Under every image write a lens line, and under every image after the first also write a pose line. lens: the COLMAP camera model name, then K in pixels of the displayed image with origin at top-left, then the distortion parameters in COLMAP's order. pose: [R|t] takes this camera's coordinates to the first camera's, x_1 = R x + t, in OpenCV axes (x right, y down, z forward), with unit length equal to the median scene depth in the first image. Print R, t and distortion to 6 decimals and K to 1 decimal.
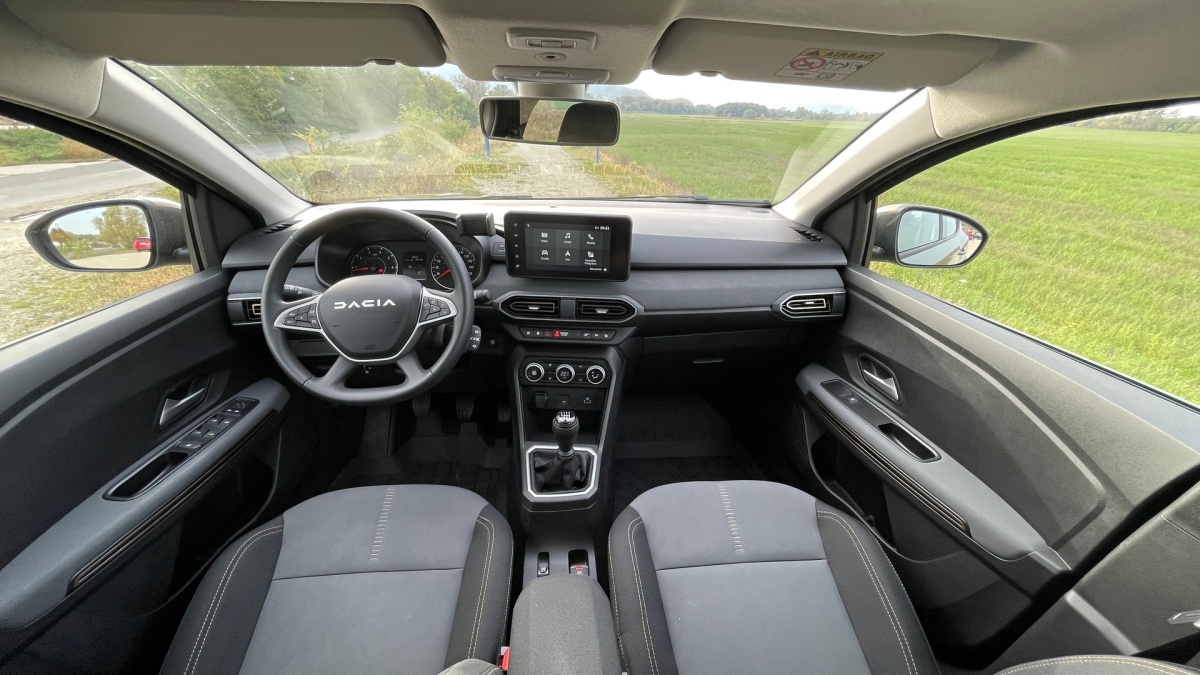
lens RADIAL K [[473.3, 0, 601.4], [0, 473.3, 337.8], [0, 0, 1]] dist [0.000666, -0.000185]
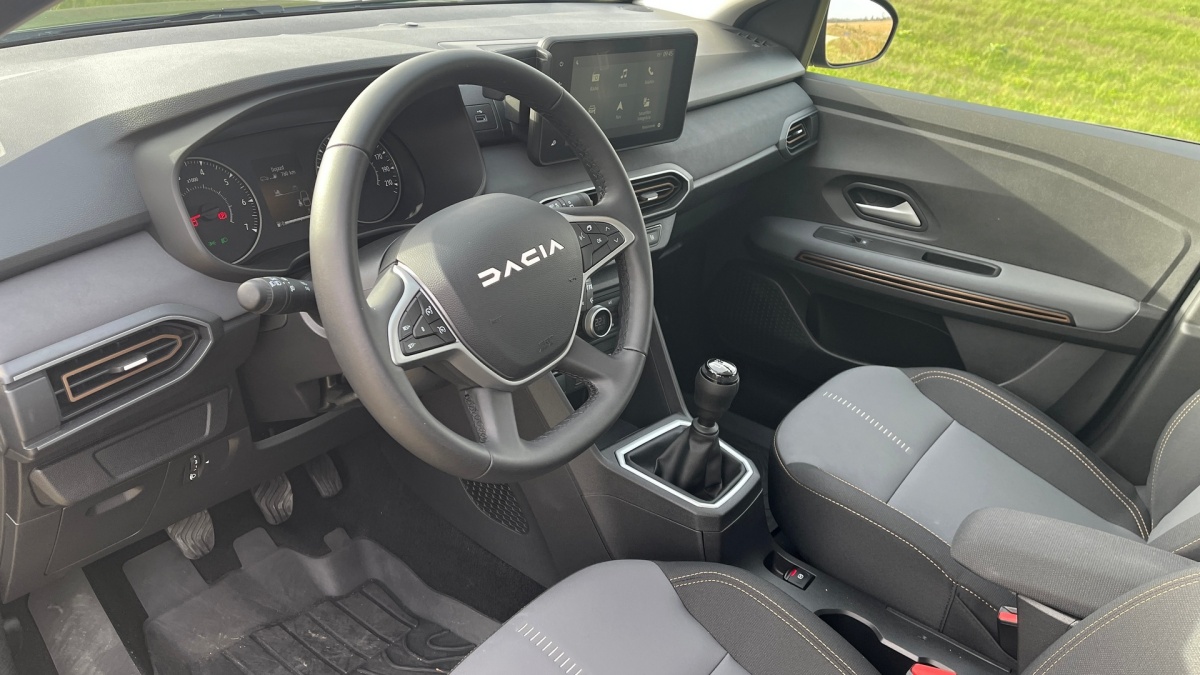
lens RADIAL K [[888.3, 0, 579.5], [0, 888.3, 334.1], [0, 0, 1]] dist [0.051263, -0.042637]
pose [[0.684280, -0.305271, 0.662246, -0.850678], [0.242901, 0.951714, 0.187722, -0.122776], [-0.687575, 0.032405, 0.725390, 0.248424]]
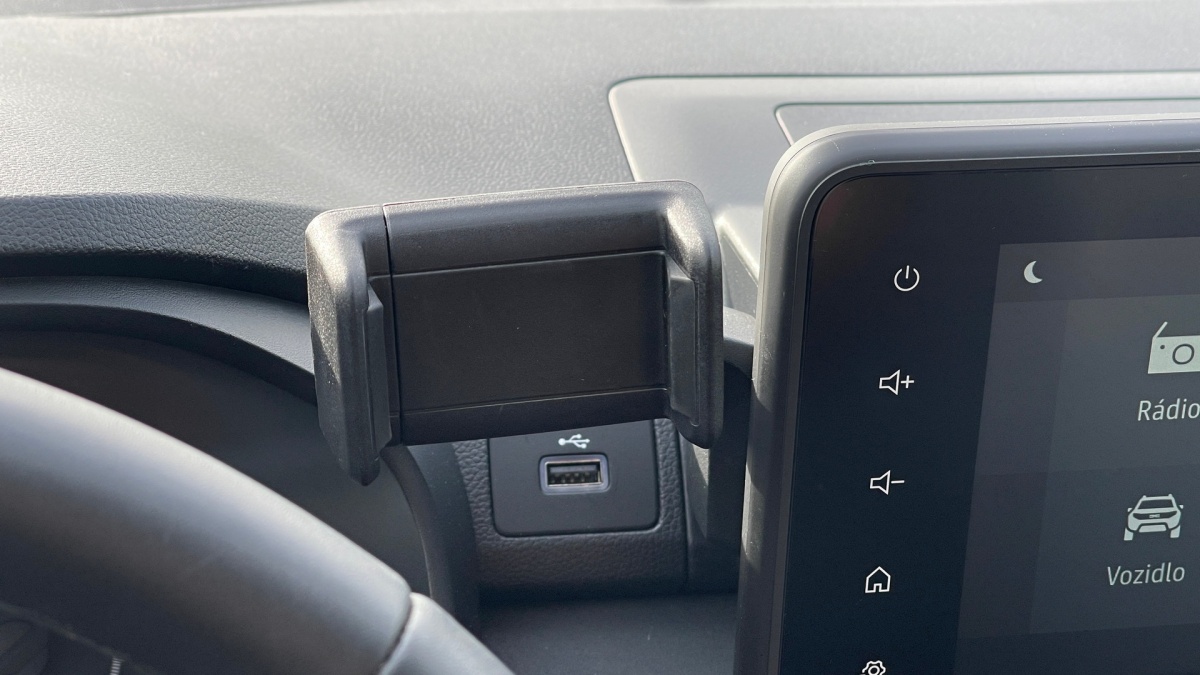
lens RADIAL K [[2191.6, 0, 598.7], [0, 2191.6, 335.8], [0, 0, 1]] dist [0.143856, 0.000000]
pose [[0.969811, -0.090785, 0.226328, -0.314449], [0.103636, 0.993572, -0.045533, -0.197484], [-0.220740, 0.067615, 0.972986, 0.542895]]
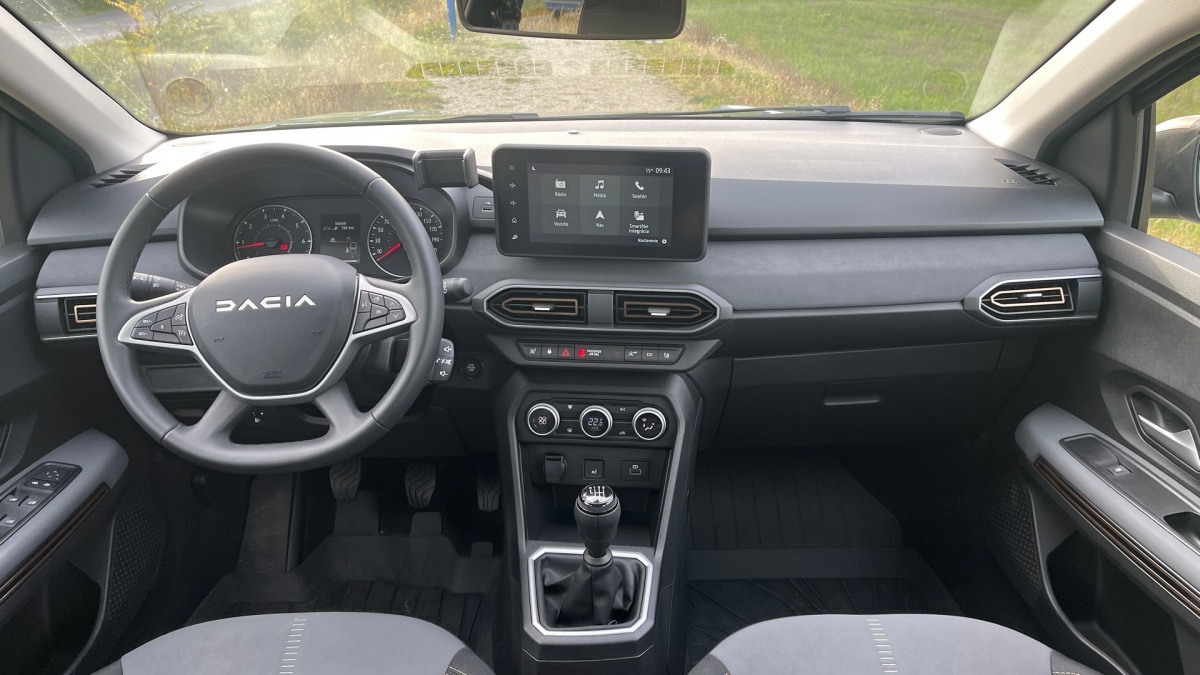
lens RADIAL K [[888.3, 0, 605.5], [0, 888.3, 329.9], [0, 0, 1]] dist [0.051263, -0.042637]
pose [[0.997924, -0.006453, -0.064082, 0.005220], [0.003931, 0.999216, -0.039406, 0.007268], [0.064286, 0.039072, 0.997166, -0.086424]]
